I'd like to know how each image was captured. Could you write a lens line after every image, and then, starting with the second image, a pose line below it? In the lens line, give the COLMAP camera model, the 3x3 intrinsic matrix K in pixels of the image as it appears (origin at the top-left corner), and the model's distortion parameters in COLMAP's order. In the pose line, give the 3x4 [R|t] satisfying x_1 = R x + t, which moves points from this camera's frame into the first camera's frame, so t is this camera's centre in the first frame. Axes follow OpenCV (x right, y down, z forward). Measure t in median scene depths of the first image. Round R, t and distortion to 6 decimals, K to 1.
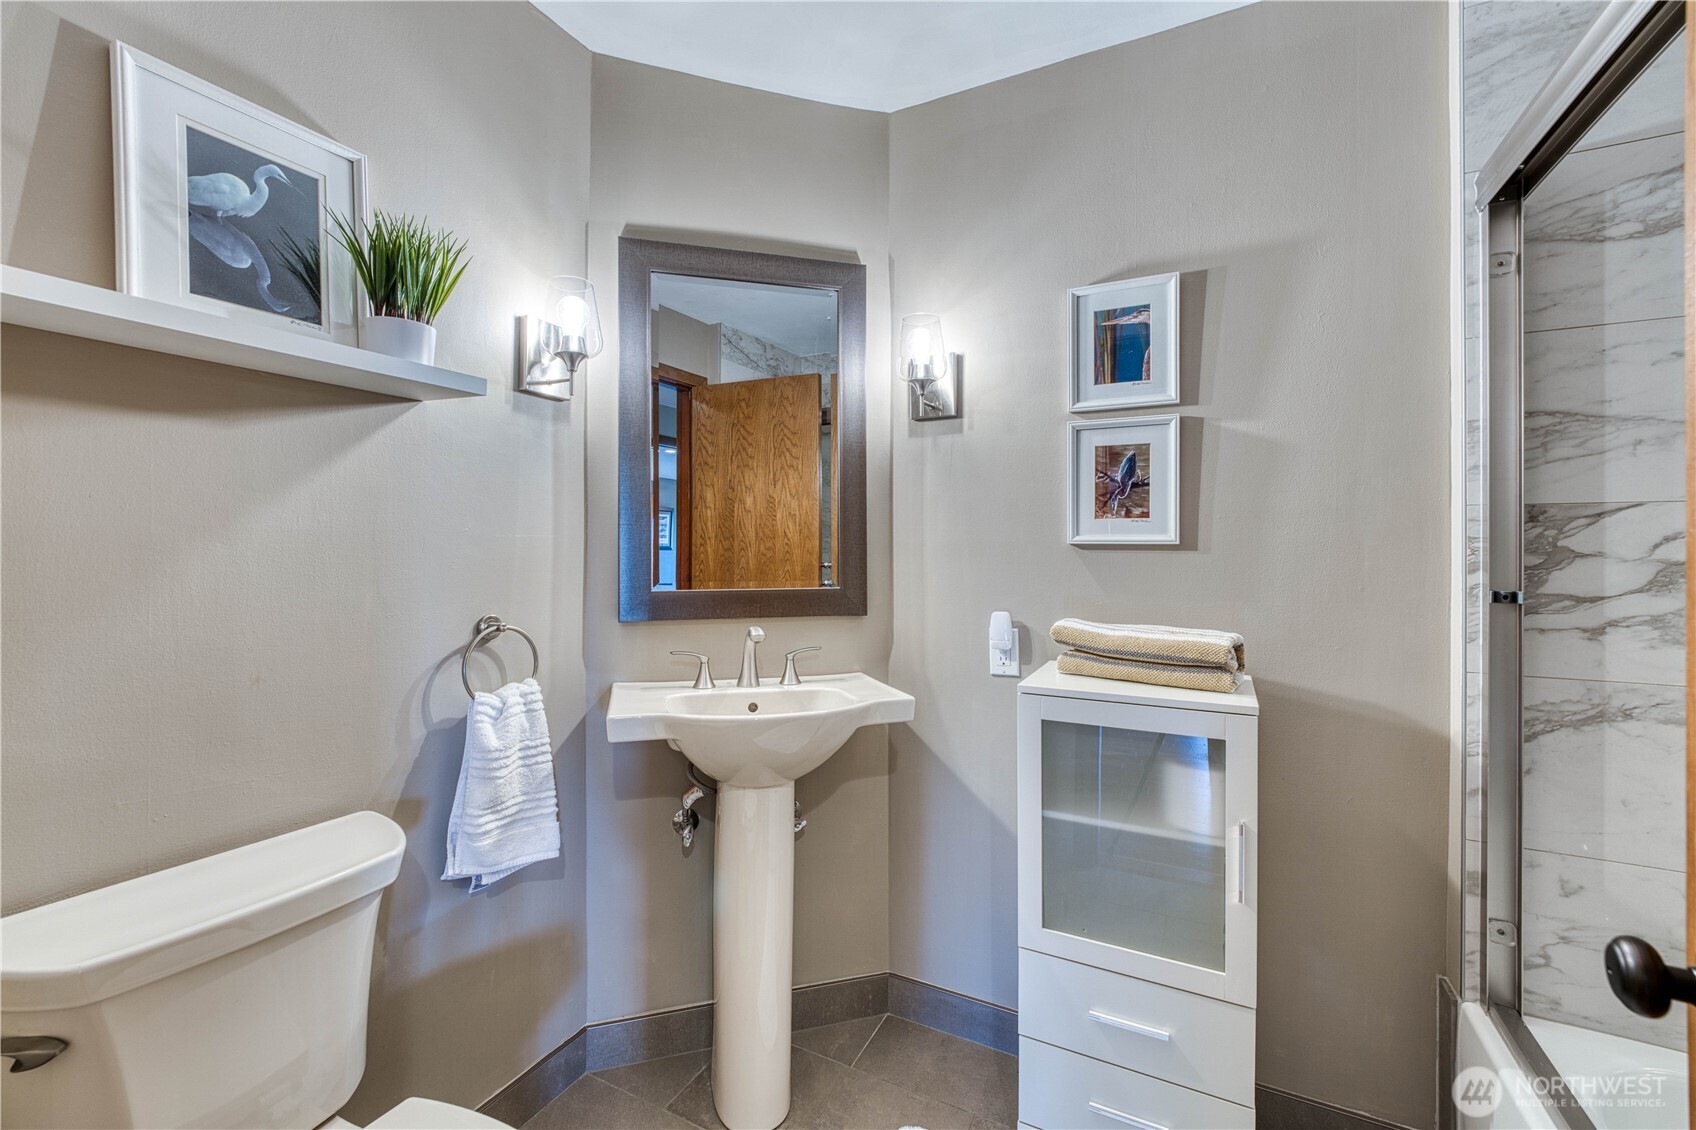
lens RADIAL K [[703.9, 0, 823.9], [0, 703.9, 547.4], [0, 0, 1]] dist [-0.007529, 0.002325]
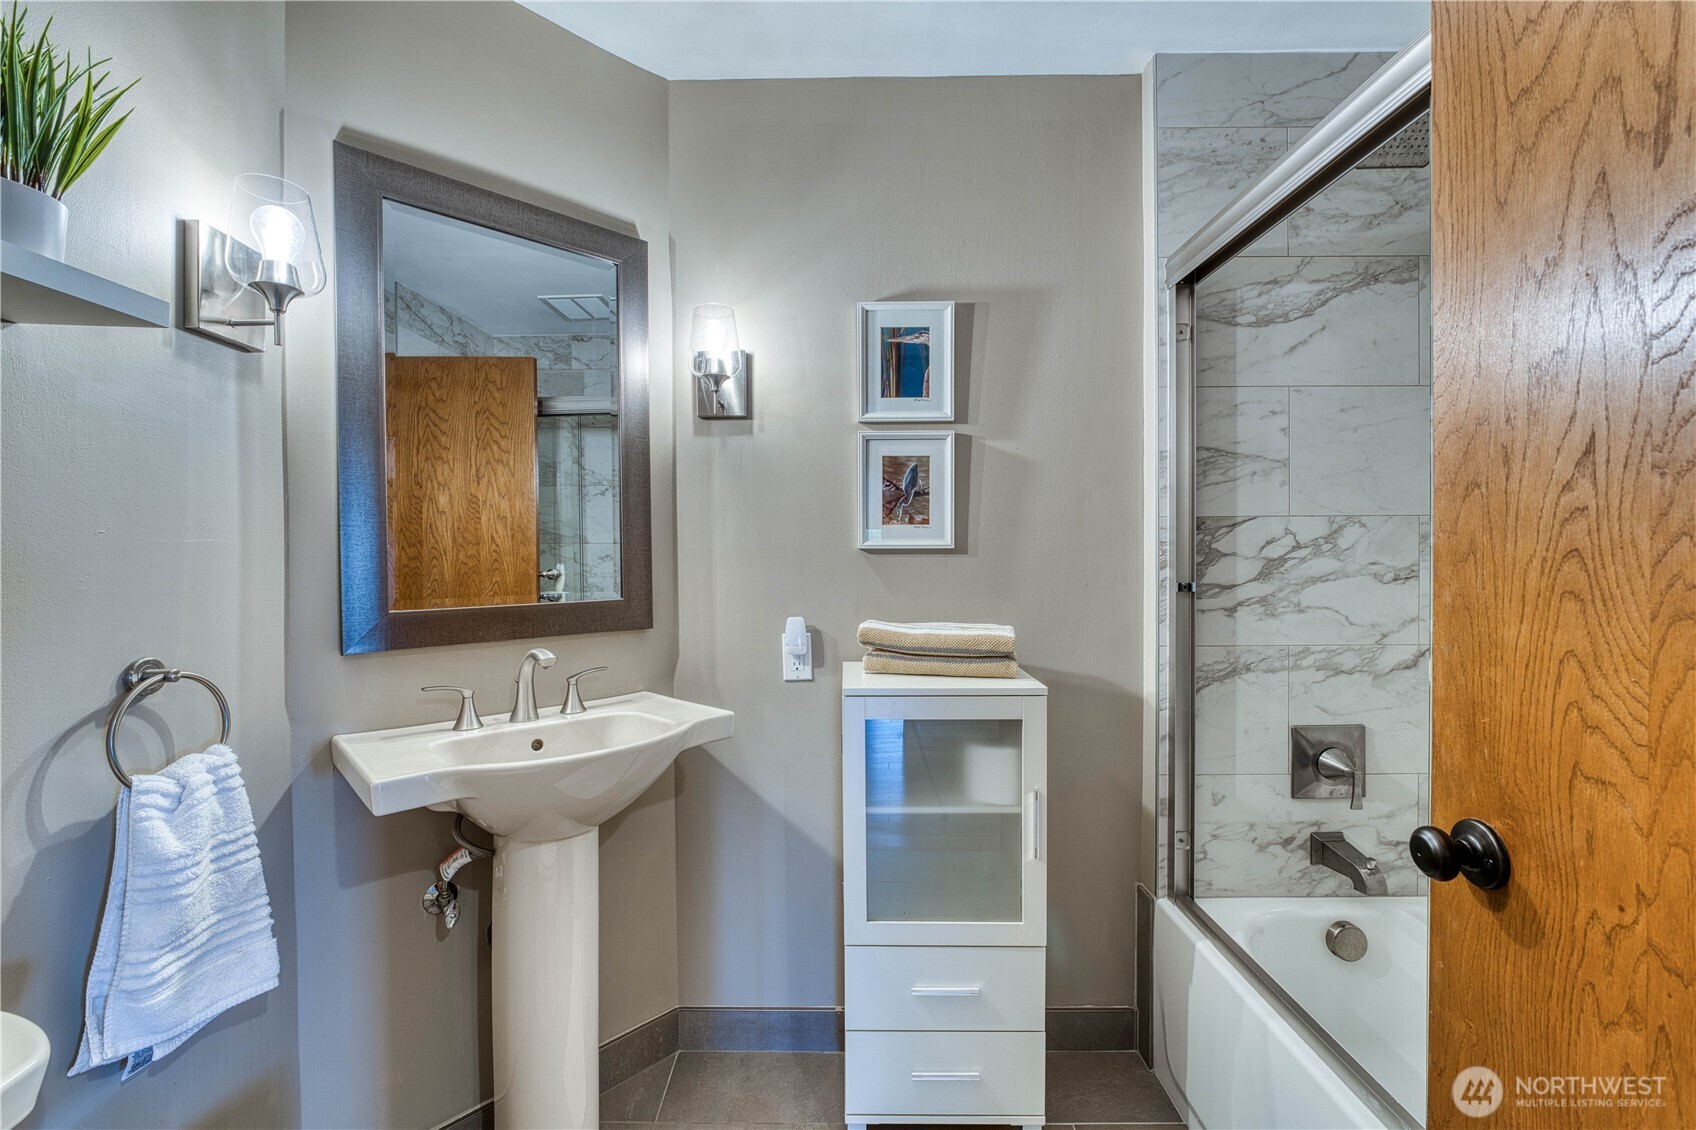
lens RADIAL K [[703.9, 0, 830.7], [0, 703.9, 563.8], [0, 0, 1]] dist [-0.007529, 0.002325]
pose [[0.892282, -0.014739, 0.451238, -0.186759], [0.008402, 0.999836, 0.016043, 0.000506], [-0.451401, -0.010523, 0.892259, 0.105867]]
